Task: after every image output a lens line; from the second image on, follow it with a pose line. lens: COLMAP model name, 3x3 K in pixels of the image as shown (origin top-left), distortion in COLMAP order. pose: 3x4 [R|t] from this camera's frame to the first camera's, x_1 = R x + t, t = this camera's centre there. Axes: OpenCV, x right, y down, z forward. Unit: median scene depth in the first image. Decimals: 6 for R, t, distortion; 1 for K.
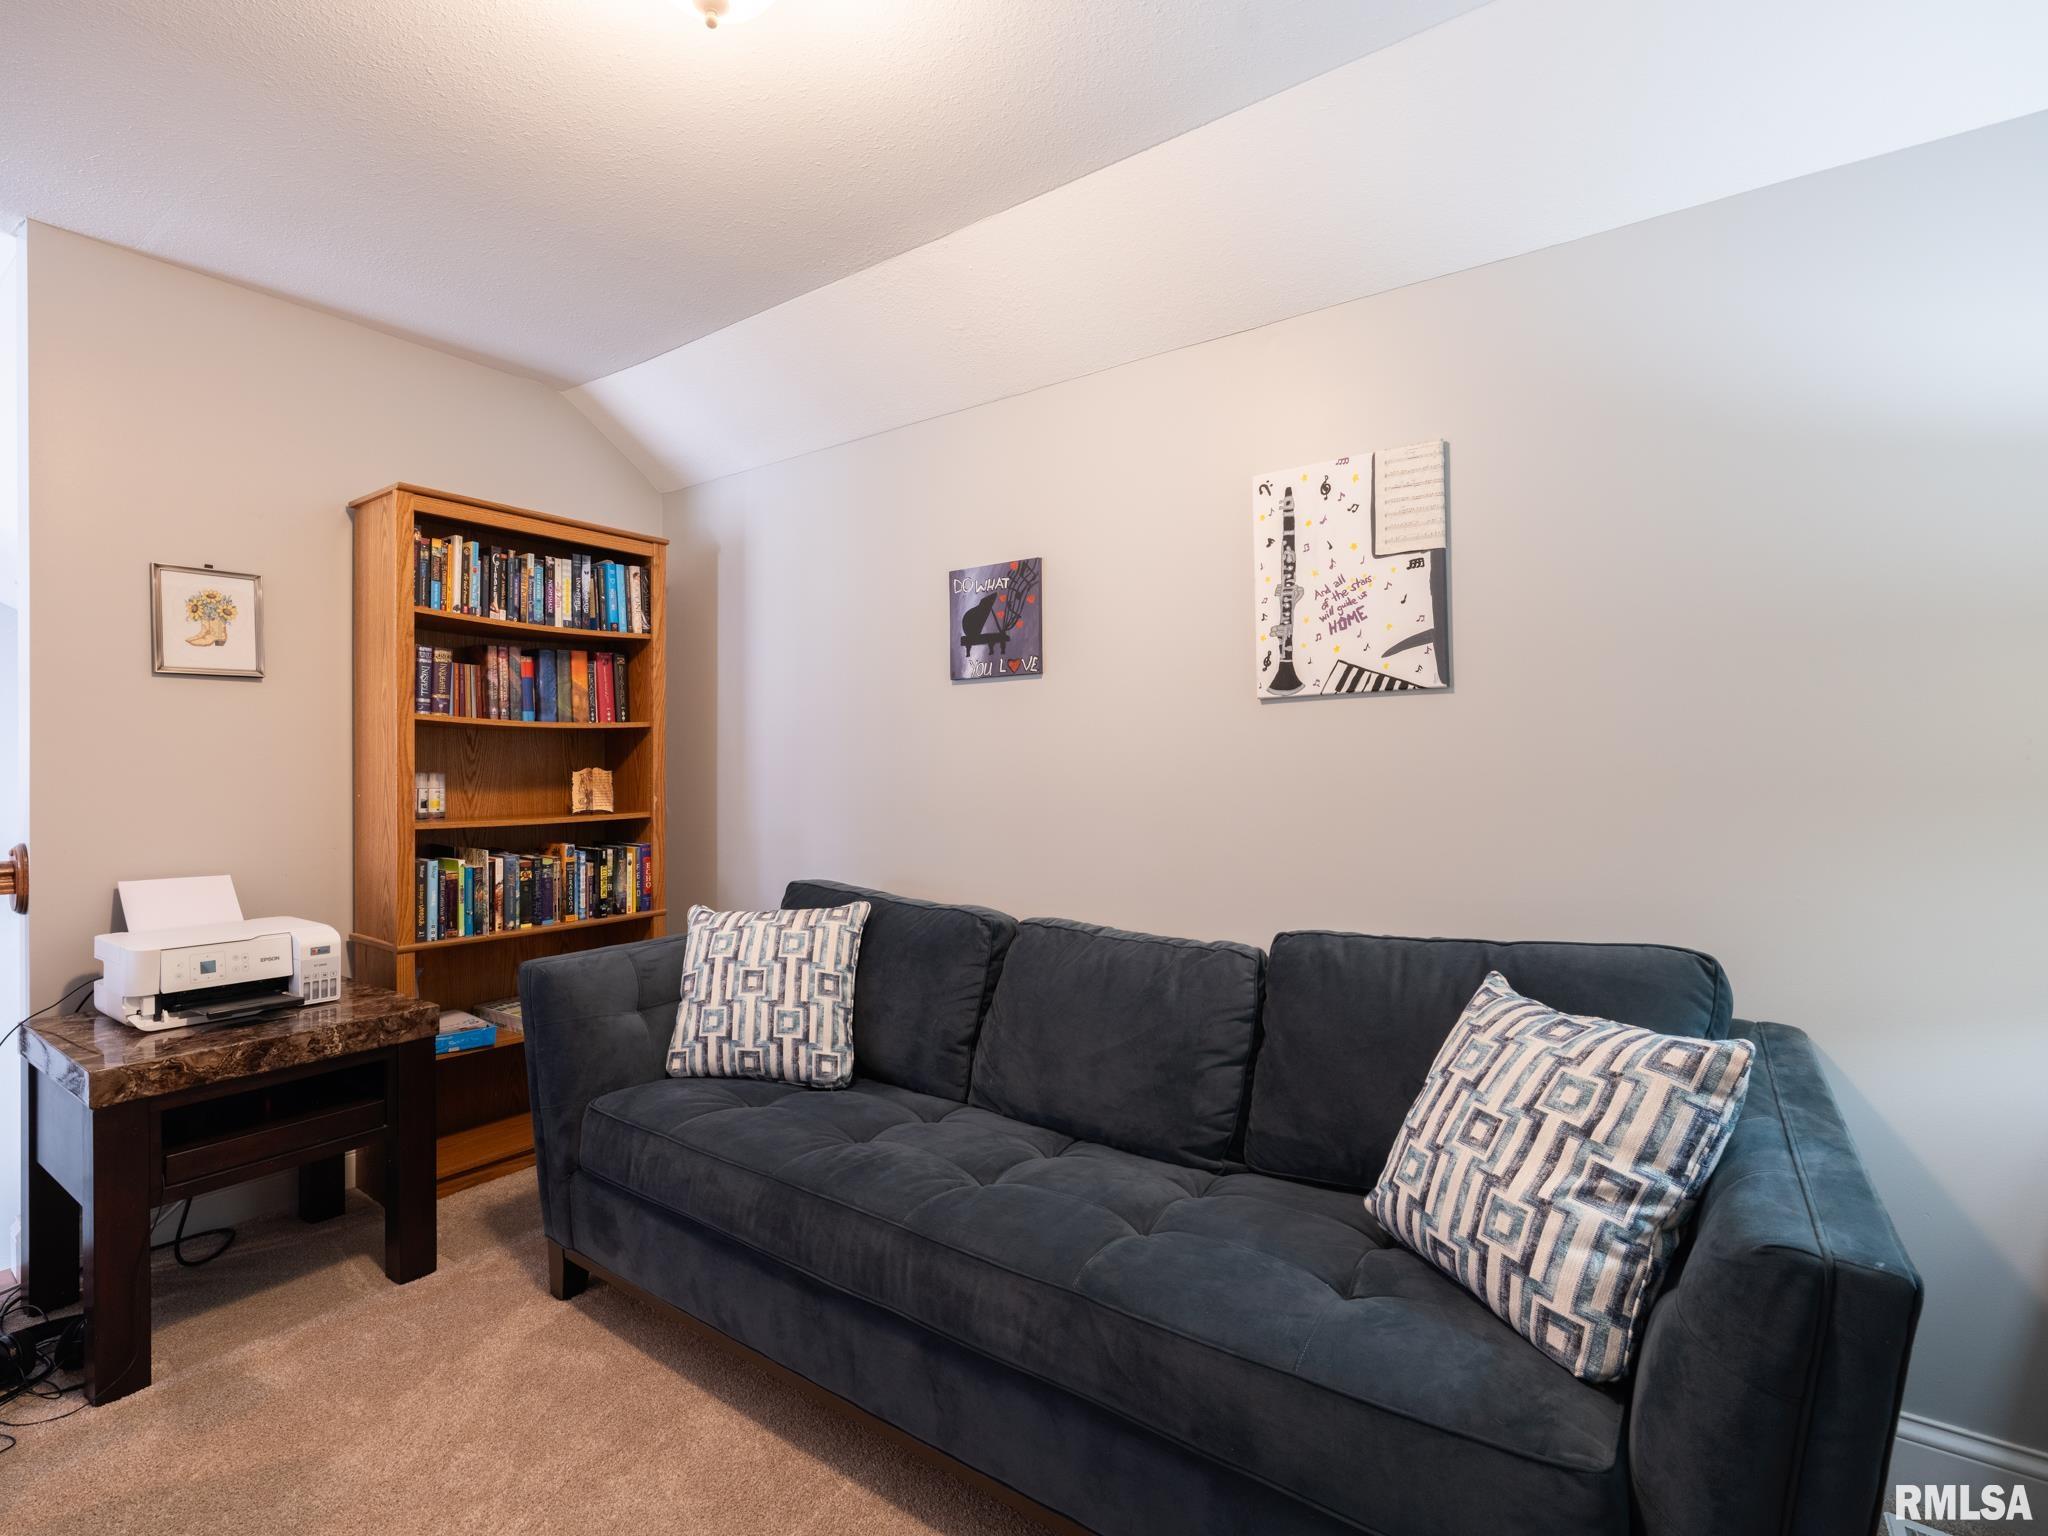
lens RADIAL K [[955.6, 0, 1031.8], [0, 955.6, 763.6], [0, 0, 1]] dist [-0.002706, 0.000063]
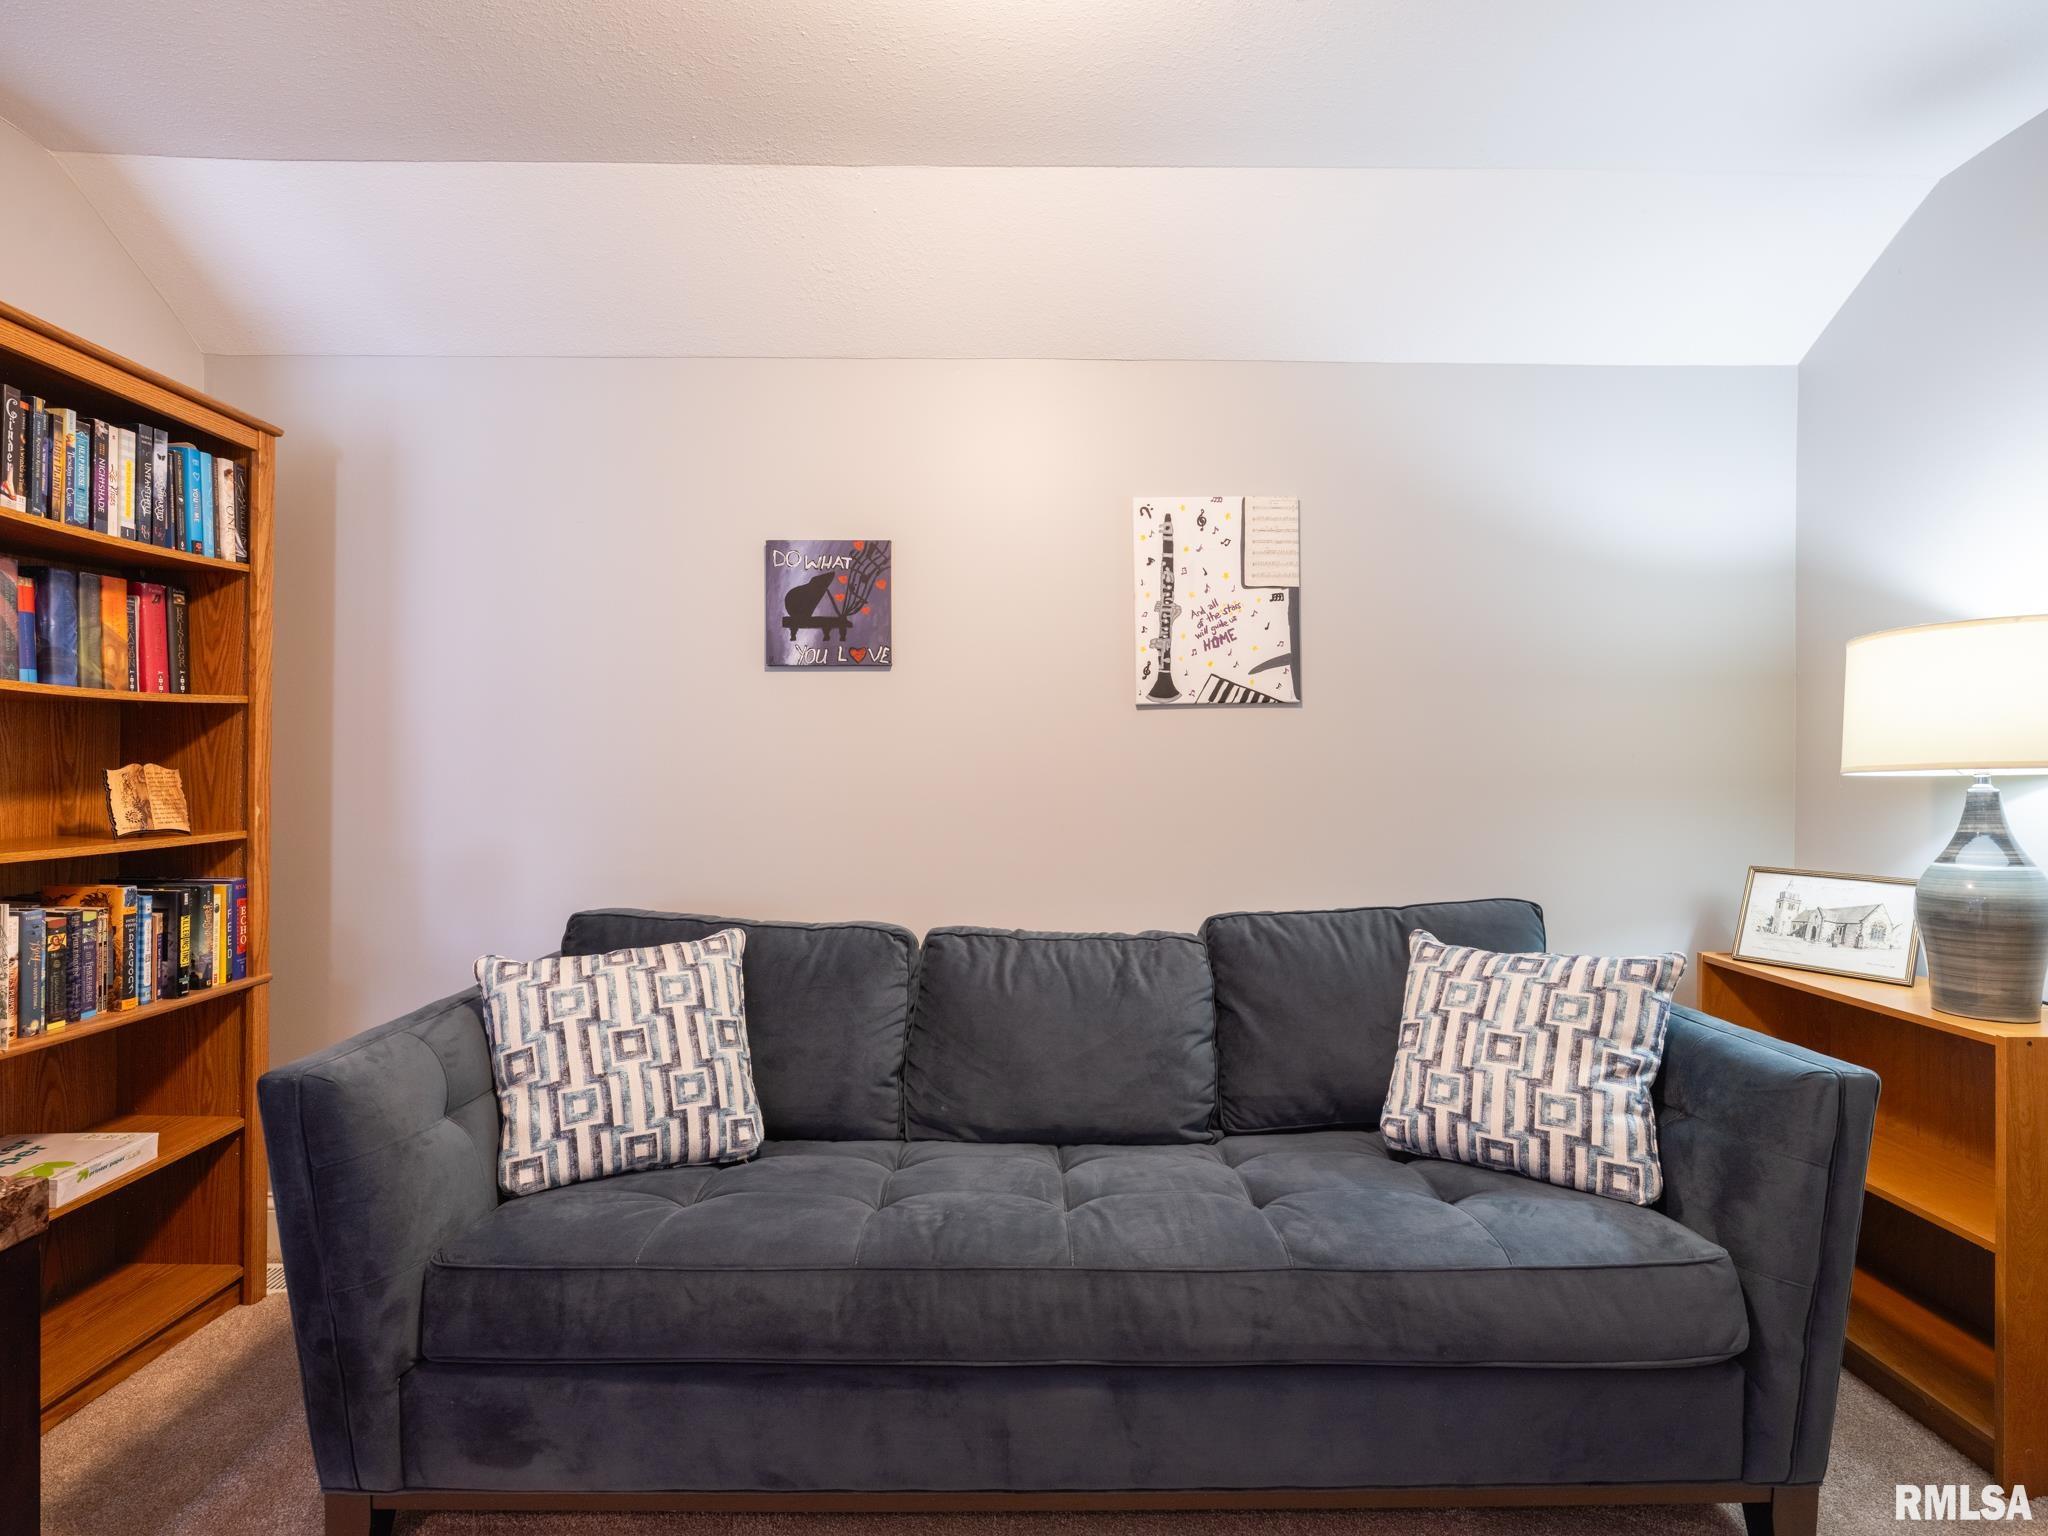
lens RADIAL K [[955.6, 0, 1031.8], [0, 955.6, 763.6], [0, 0, 1]] dist [-0.002706, 0.000063]
pose [[0.810772, 0.007742, 0.585312, -0.485450], [-0.006727, 0.999970, -0.003909, 0.003707], [-0.585324, -0.000768, 0.810799, 0.193262]]
